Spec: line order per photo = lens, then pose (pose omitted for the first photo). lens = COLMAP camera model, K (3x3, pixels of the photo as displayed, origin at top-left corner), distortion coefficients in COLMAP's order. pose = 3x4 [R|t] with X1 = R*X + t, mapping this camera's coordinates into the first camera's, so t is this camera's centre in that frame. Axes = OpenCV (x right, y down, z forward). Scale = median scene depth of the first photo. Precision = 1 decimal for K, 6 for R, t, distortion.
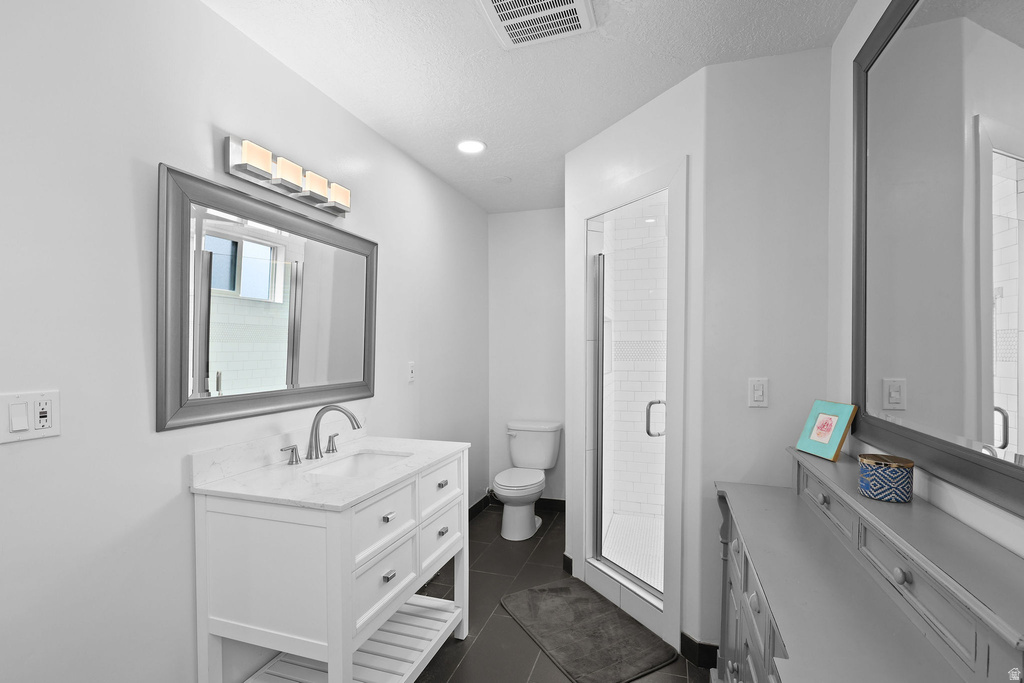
lens RADIAL K [[454.9, 0, 514.9], [0, 454.9, 345.4], [0, 0, 1]] dist [0.001169, 0.000195]
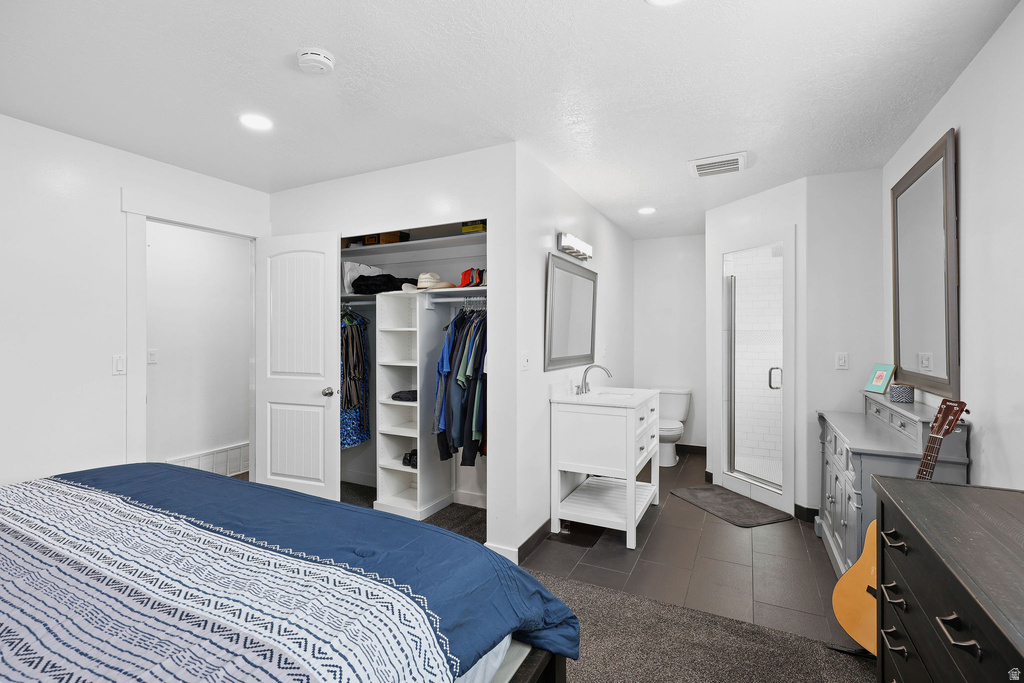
lens RADIAL K [[454.9, 0, 514.6], [0, 454.9, 320.0], [0, 0, 1]] dist [0.001169, 0.000195]
pose [[0.989547, -0.001026, -0.144209, -0.427318], [-0.002978, 0.999616, -0.027551, -0.000785], [0.144182, 0.027692, 0.989164, -0.856031]]
